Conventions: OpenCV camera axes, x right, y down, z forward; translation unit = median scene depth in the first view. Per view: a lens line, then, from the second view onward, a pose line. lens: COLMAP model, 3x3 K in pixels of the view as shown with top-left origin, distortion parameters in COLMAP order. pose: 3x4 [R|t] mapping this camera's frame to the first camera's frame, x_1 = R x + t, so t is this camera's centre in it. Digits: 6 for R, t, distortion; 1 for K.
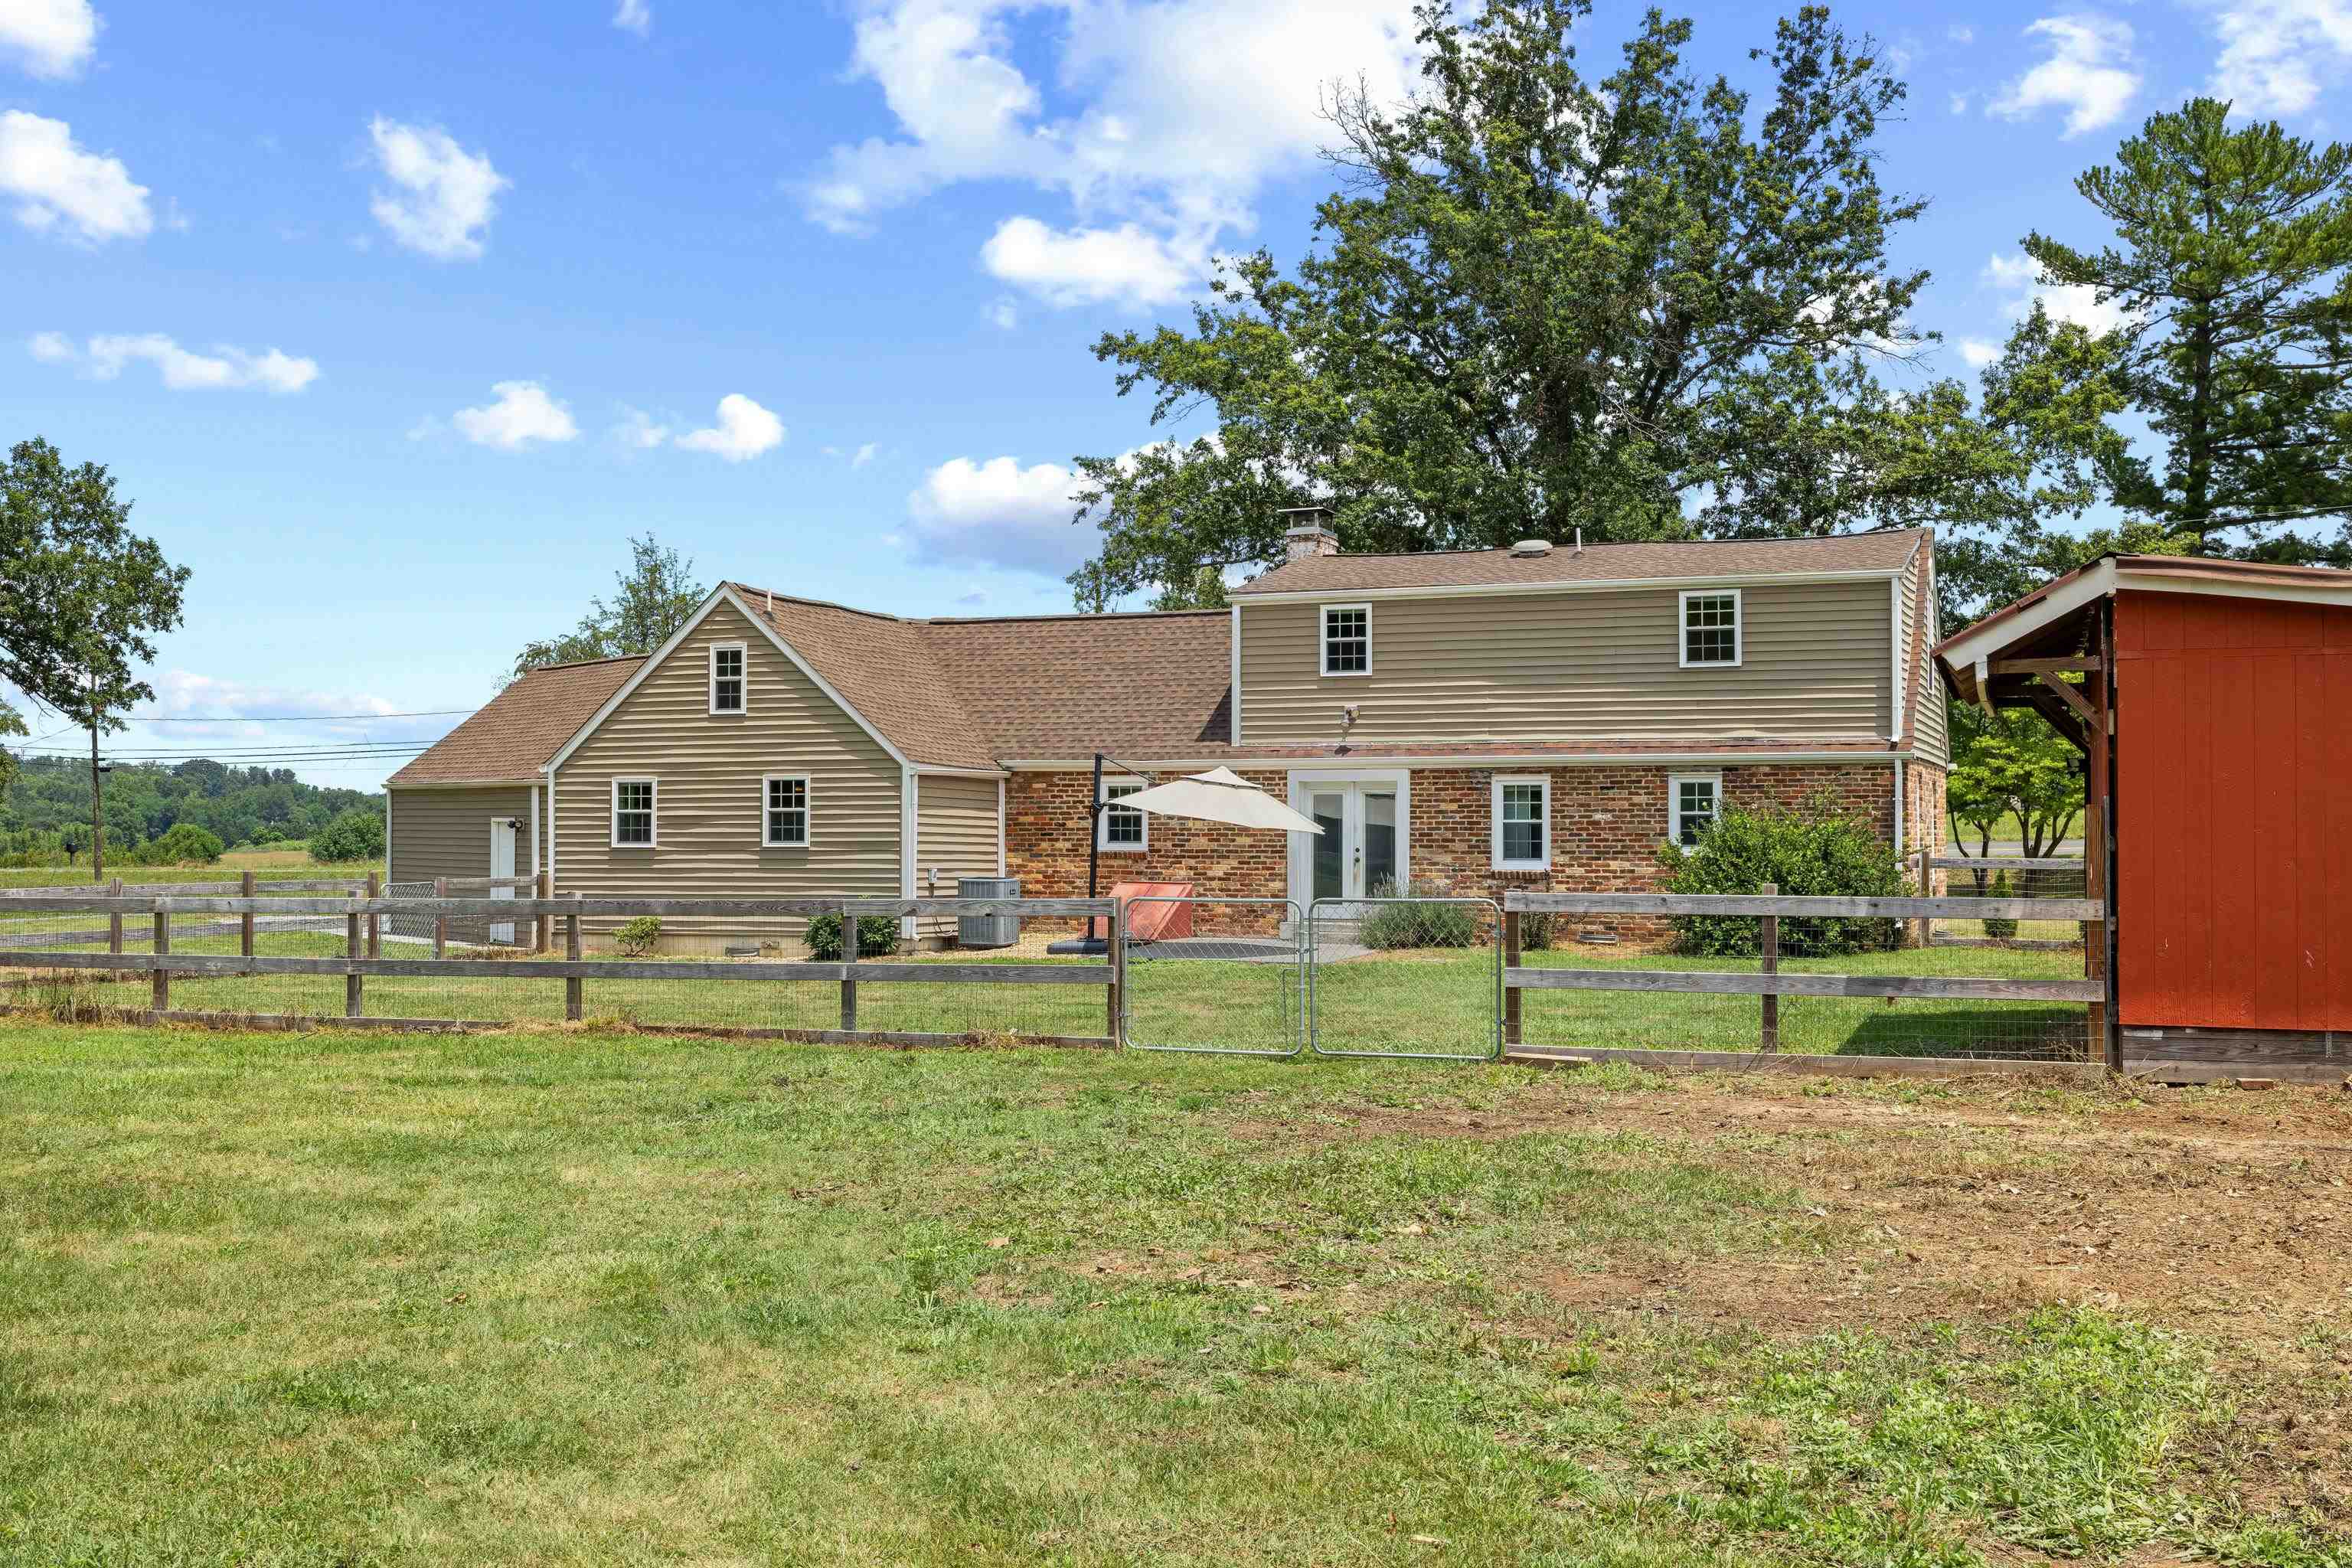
lens RADIAL K [[2315.9, 0, 1194.1], [0, 2315.9, 782.3], [0, 0, 1]] dist [-0.015170, 0.018447]
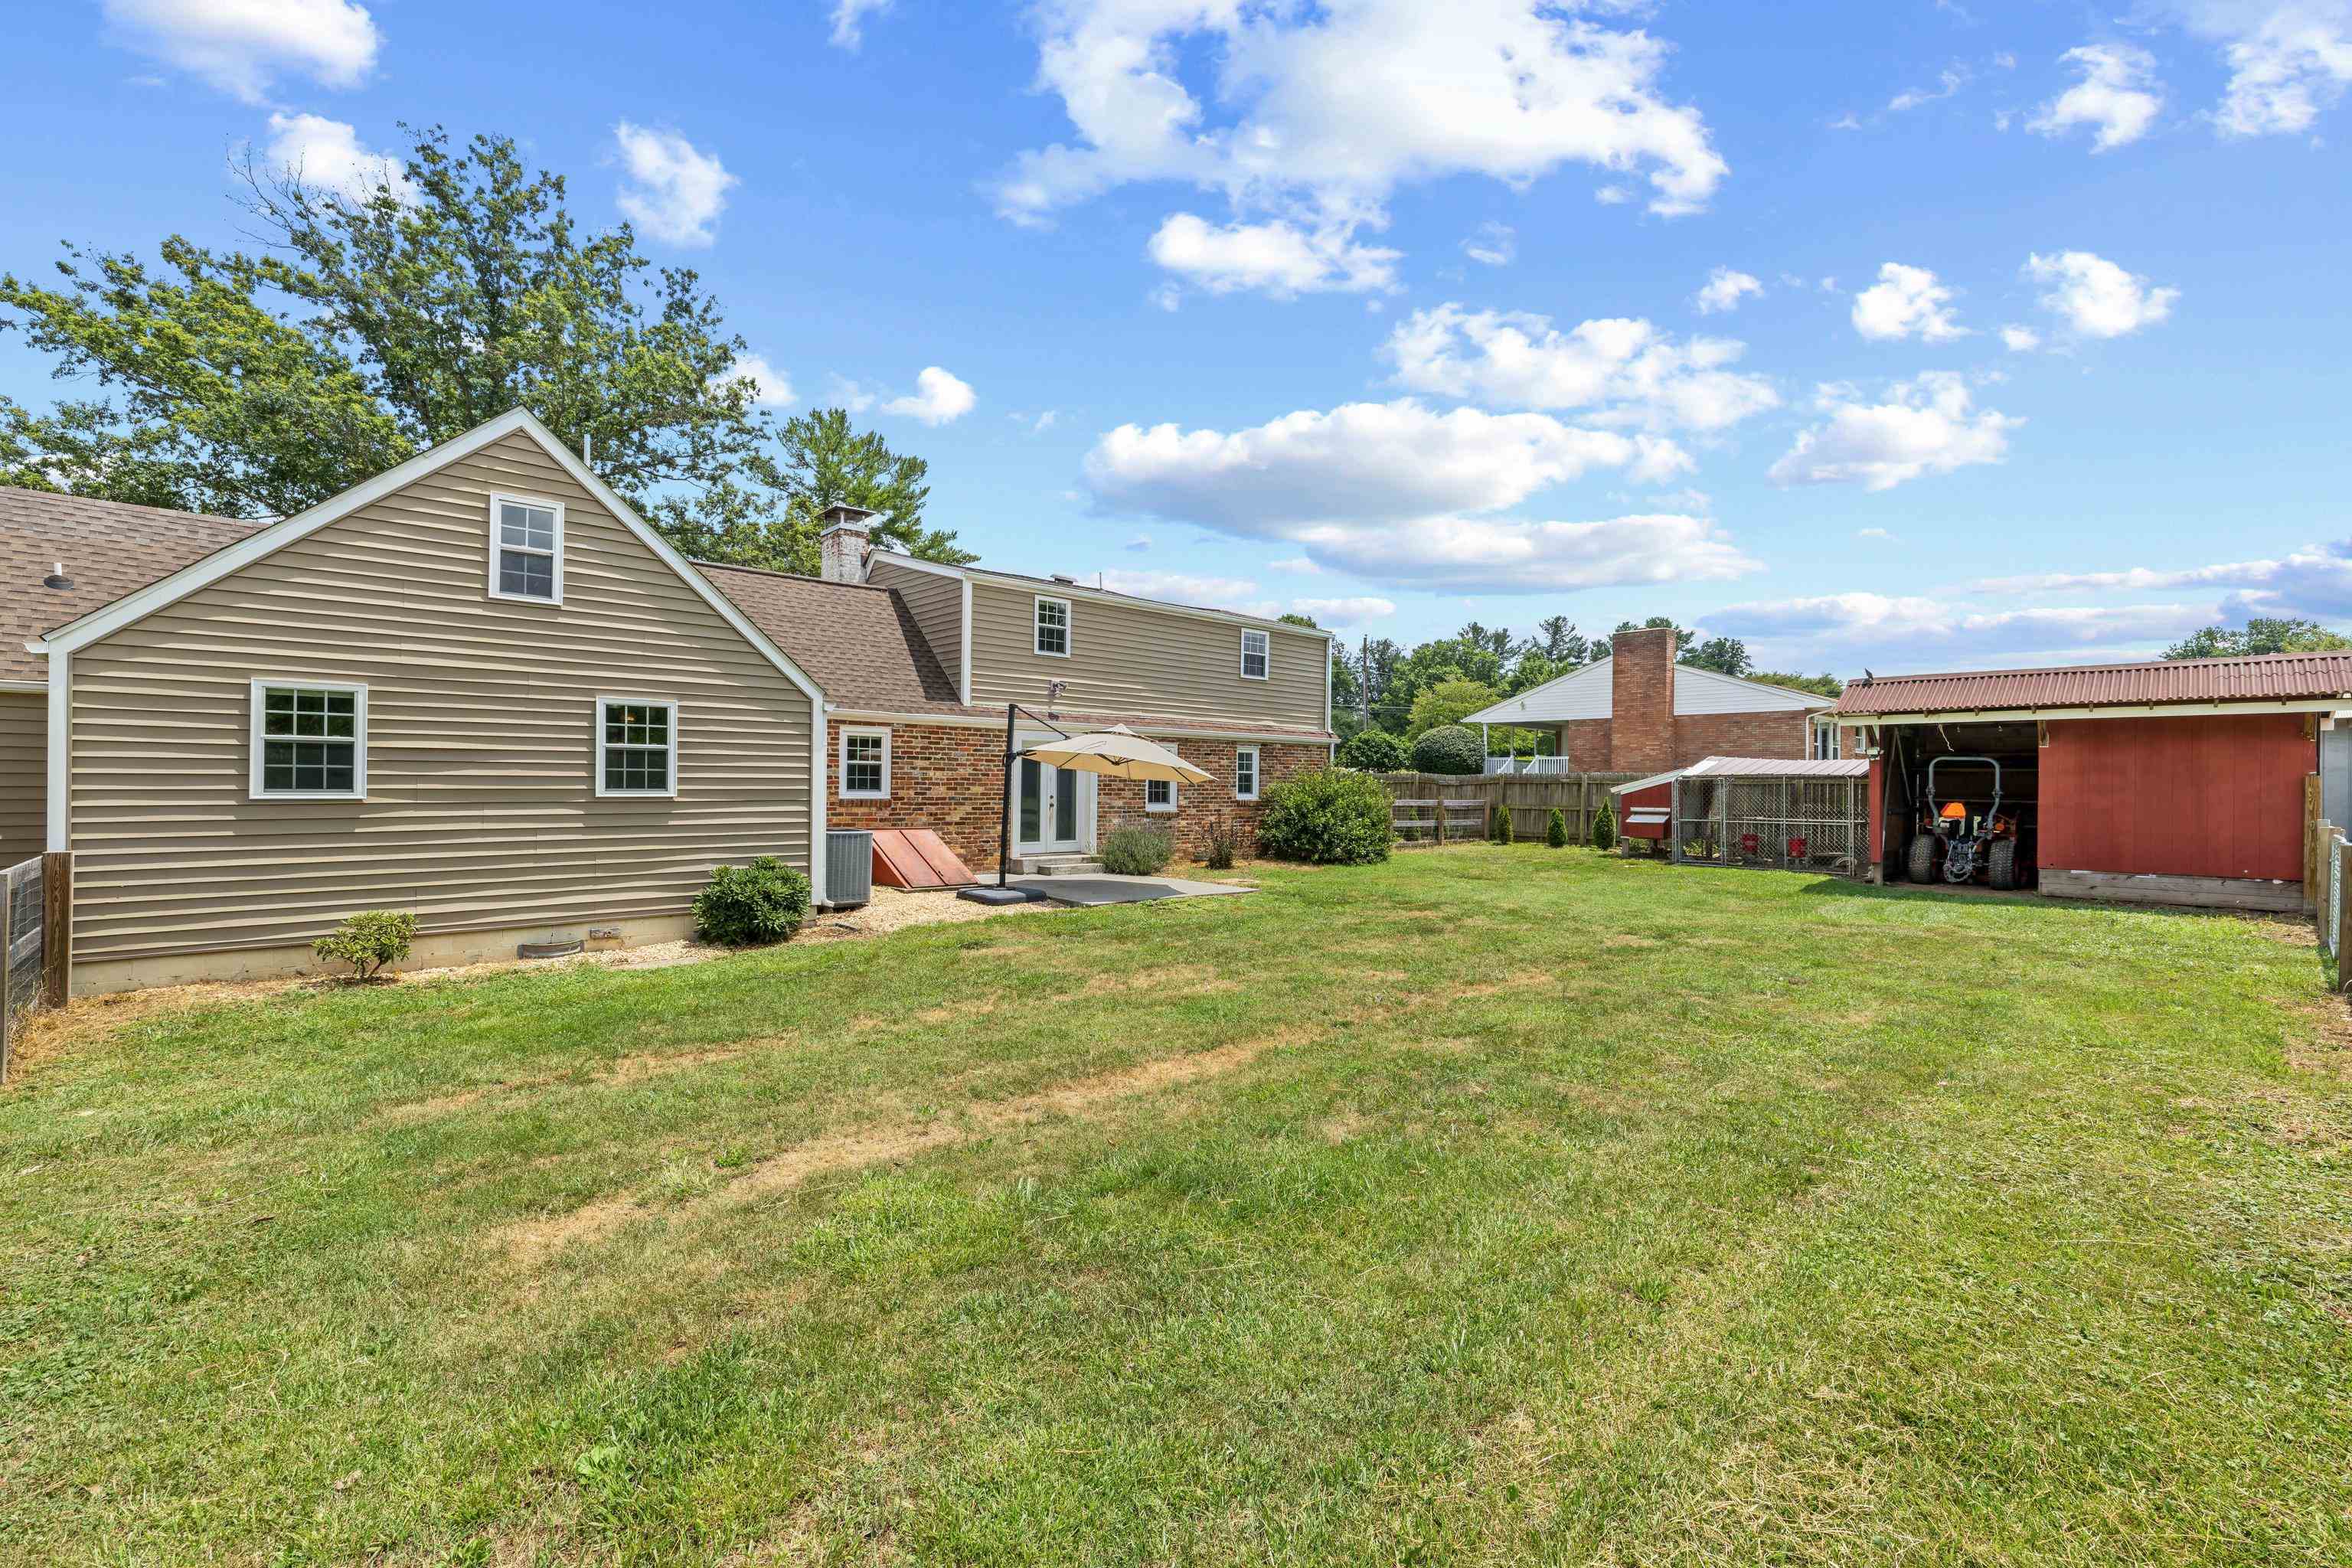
lens RADIAL K [[1006.6, 0, 1175.0], [0, 1006.6, 779.8], [0, 0, 1]] dist [0.000110, 0.000084]
pose [[0.439794, 0.009999, 0.898043, -0.369003], [-0.024803, 0.999692, 0.001016, 0.017071], [-0.897756, -0.022721, 0.439907, 0.673581]]
